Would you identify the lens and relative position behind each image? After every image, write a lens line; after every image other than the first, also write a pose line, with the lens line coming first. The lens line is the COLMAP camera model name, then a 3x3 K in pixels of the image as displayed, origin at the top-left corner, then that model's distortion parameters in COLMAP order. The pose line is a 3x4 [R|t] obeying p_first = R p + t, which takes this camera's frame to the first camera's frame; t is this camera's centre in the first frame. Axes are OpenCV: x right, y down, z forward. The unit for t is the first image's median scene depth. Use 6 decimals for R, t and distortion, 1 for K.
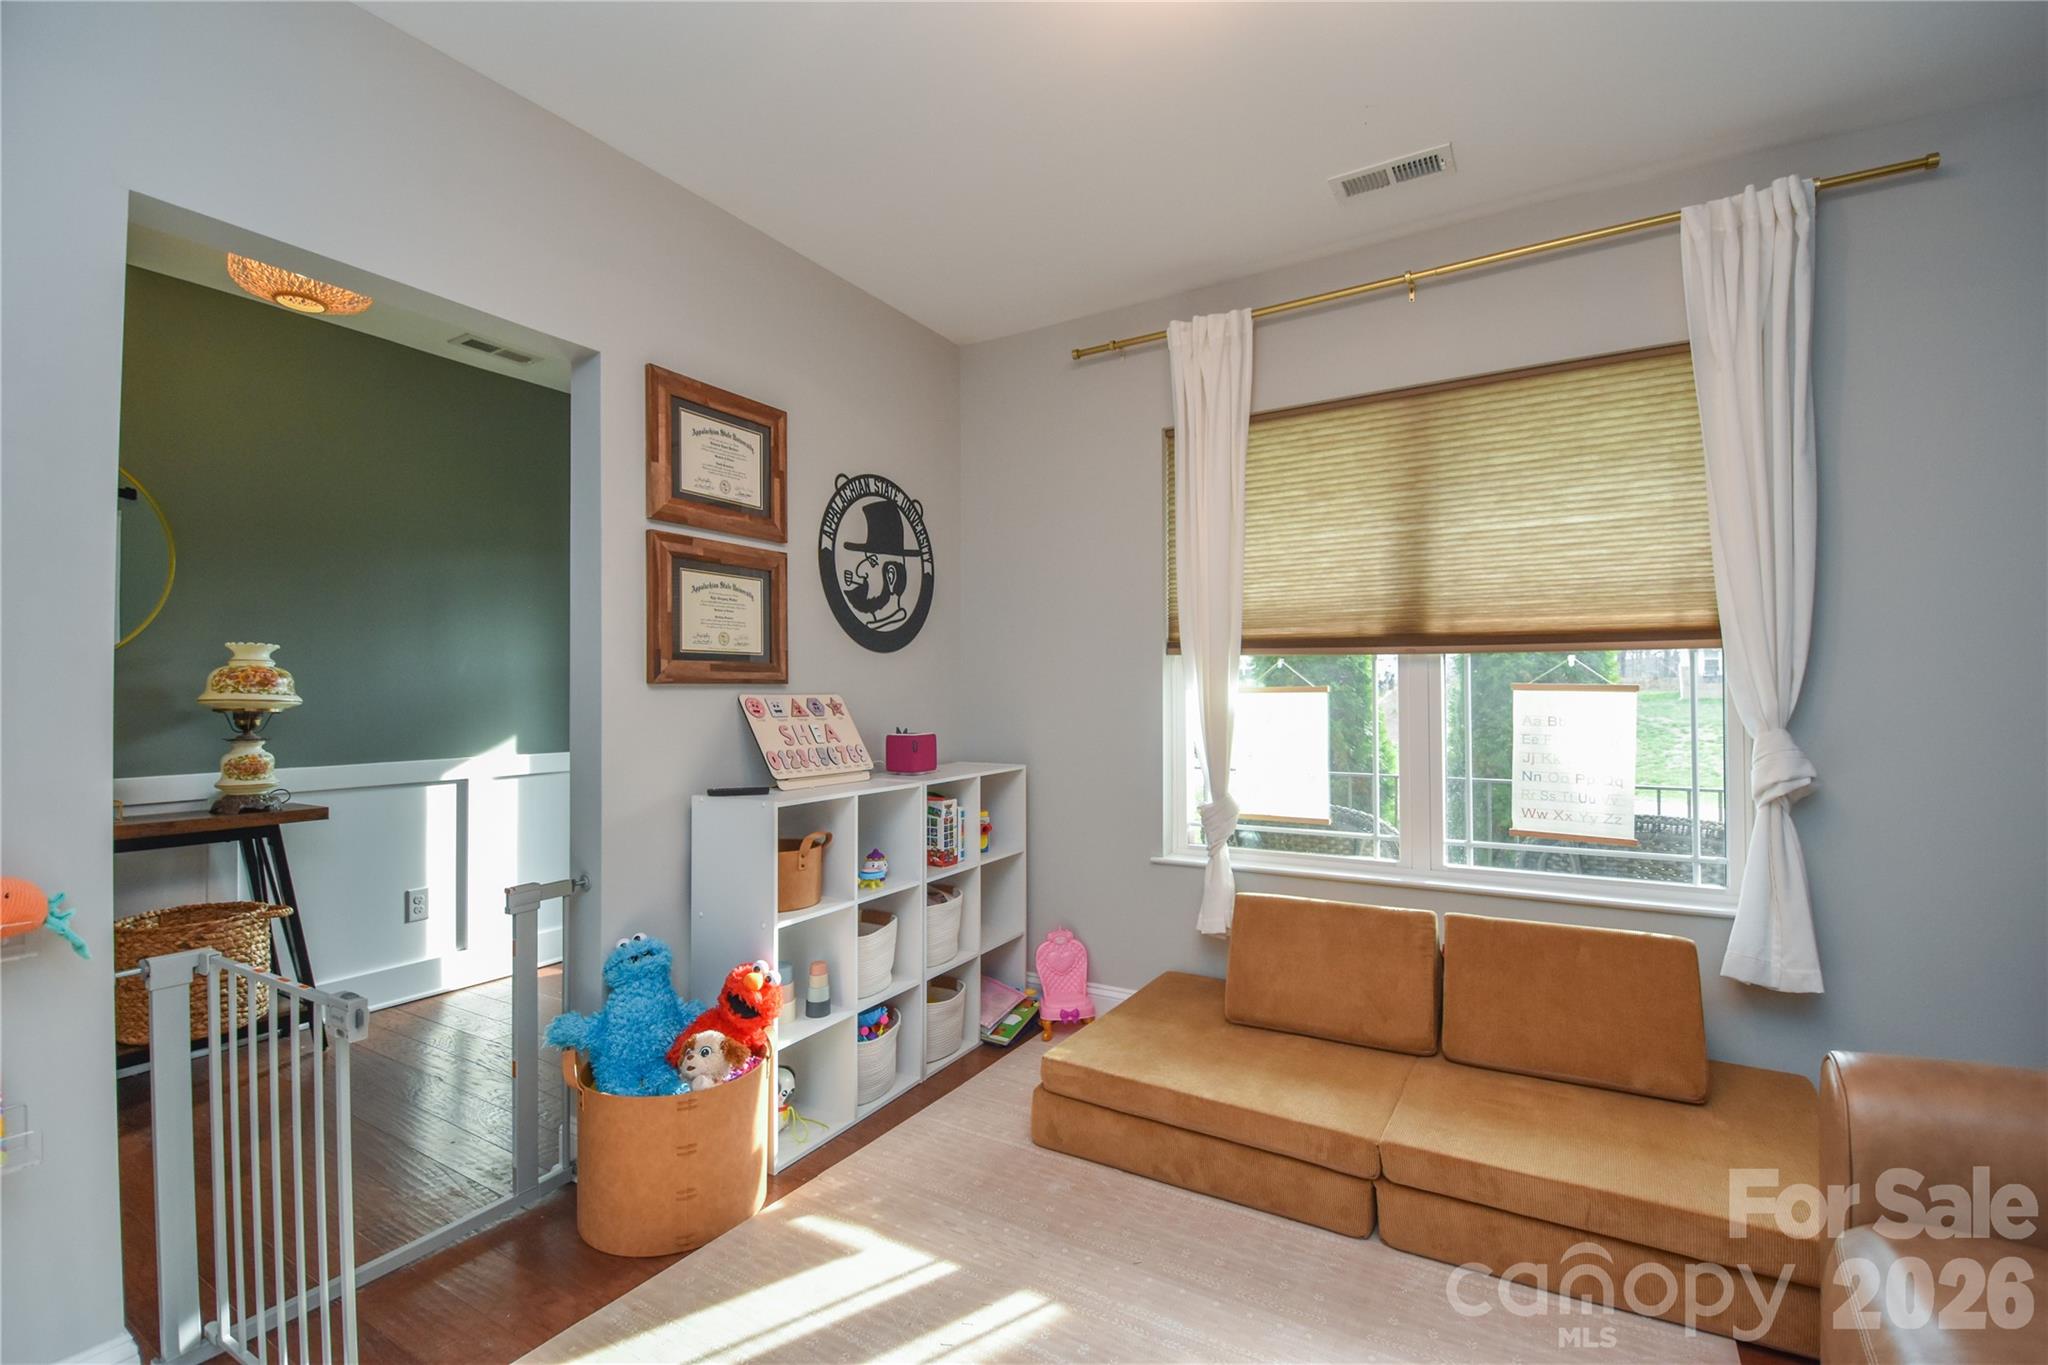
lens RADIAL K [[896.6, 0, 1026.8], [0, 896.6, 689.5], [0, 0, 1]] dist [0.006879, -0.016141]
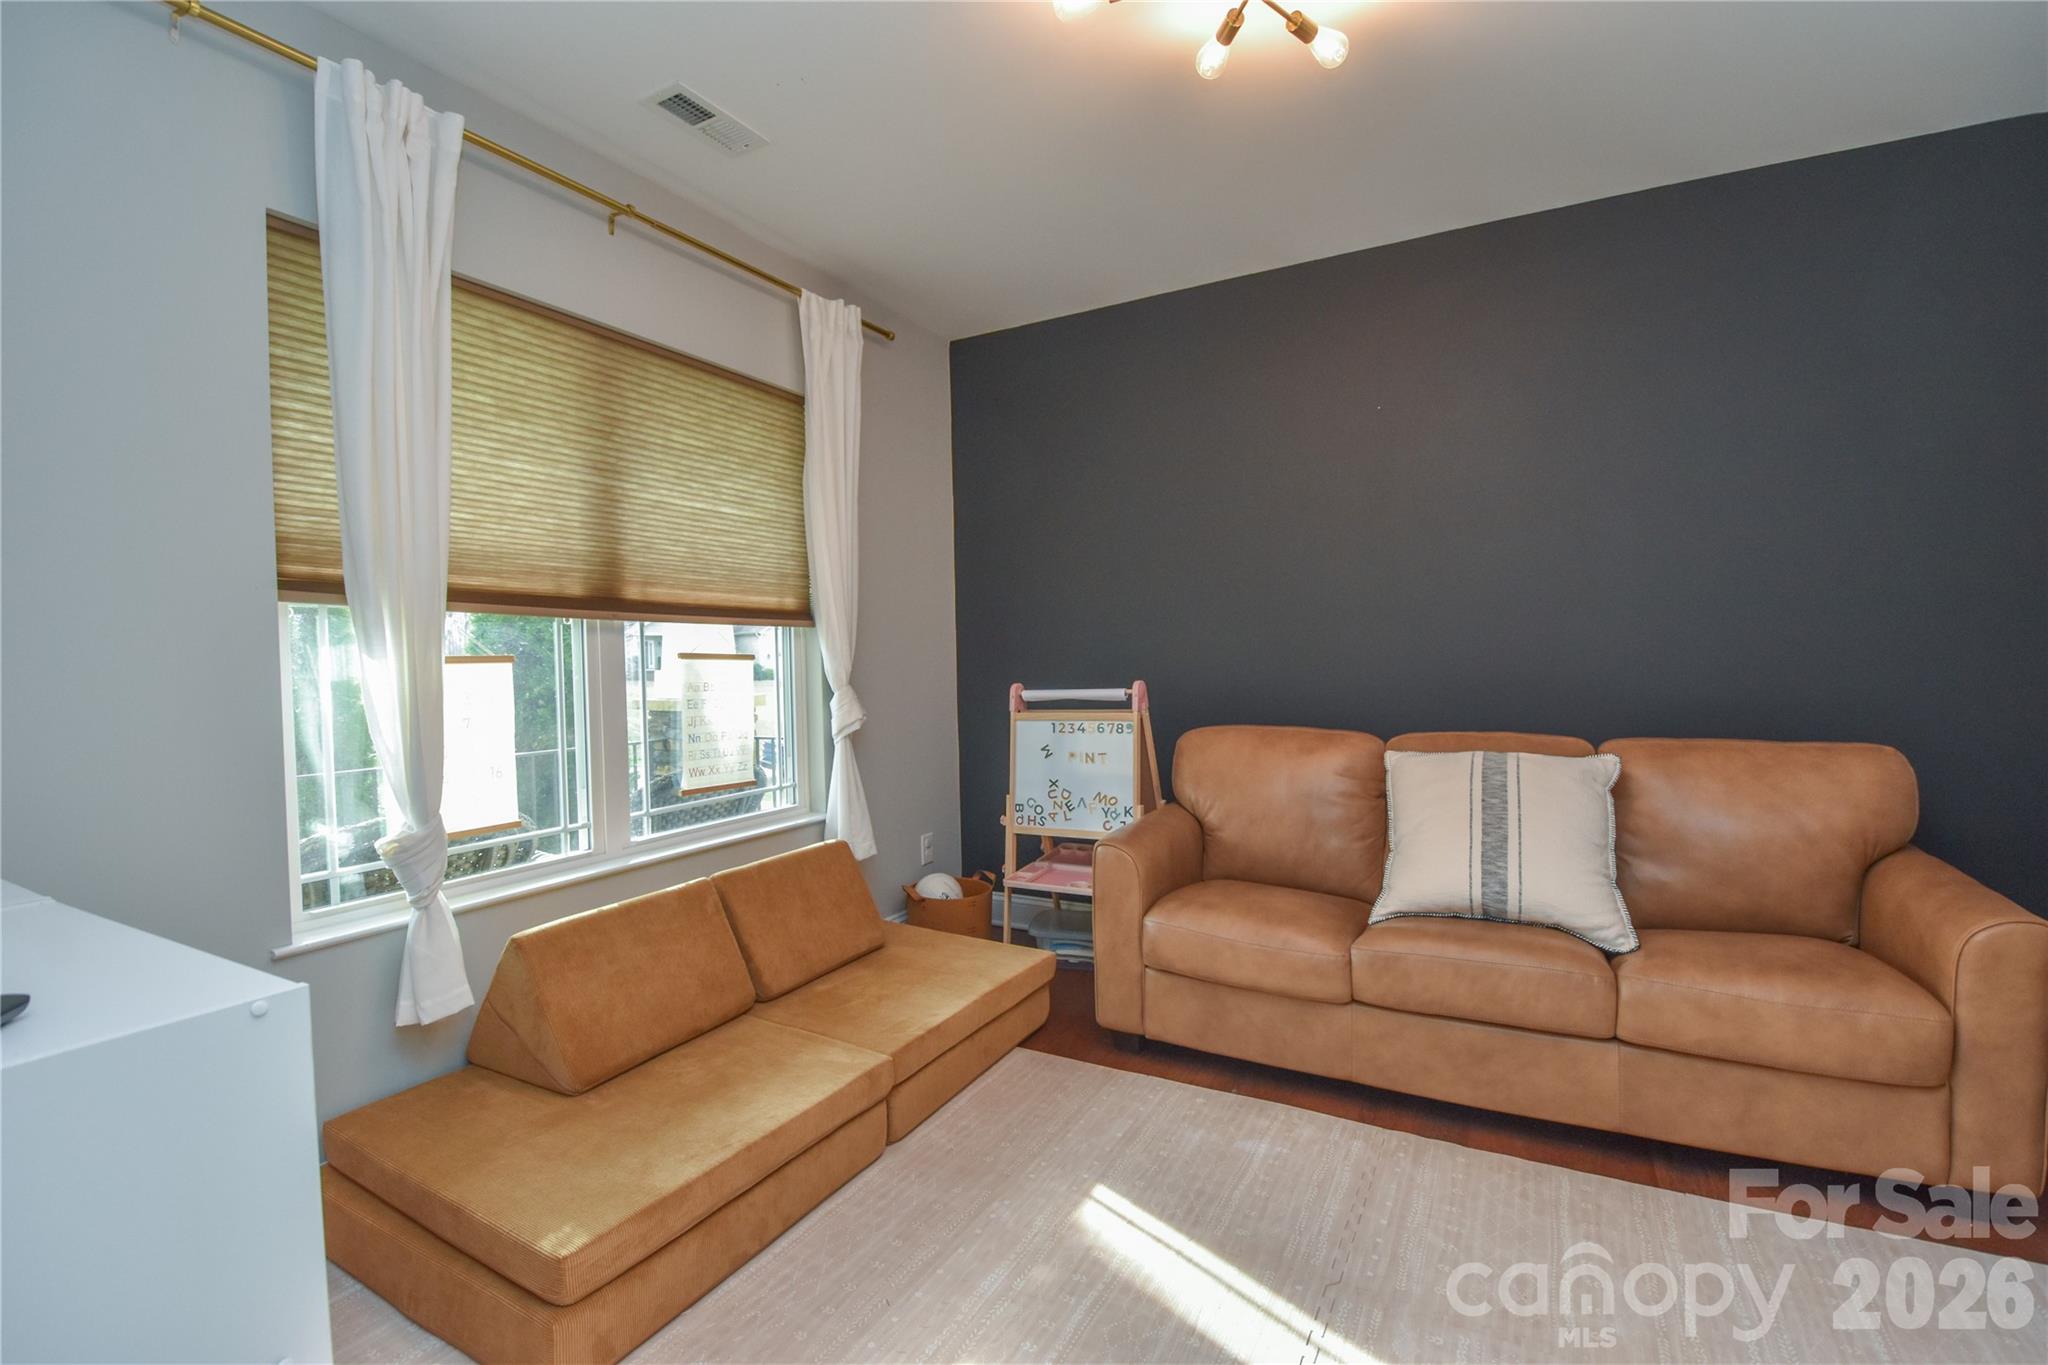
lens RADIAL K [[896.6, 0, 1028.6], [0, 896.6, 682.1], [0, 0, 1]] dist [0.006879, -0.016141]
pose [[-0.045794, -0.030484, 0.998486, -0.512078], [-0.001960, 0.999535, 0.030426, -0.005033], [-0.998949, -0.000563, -0.045833, 0.613852]]
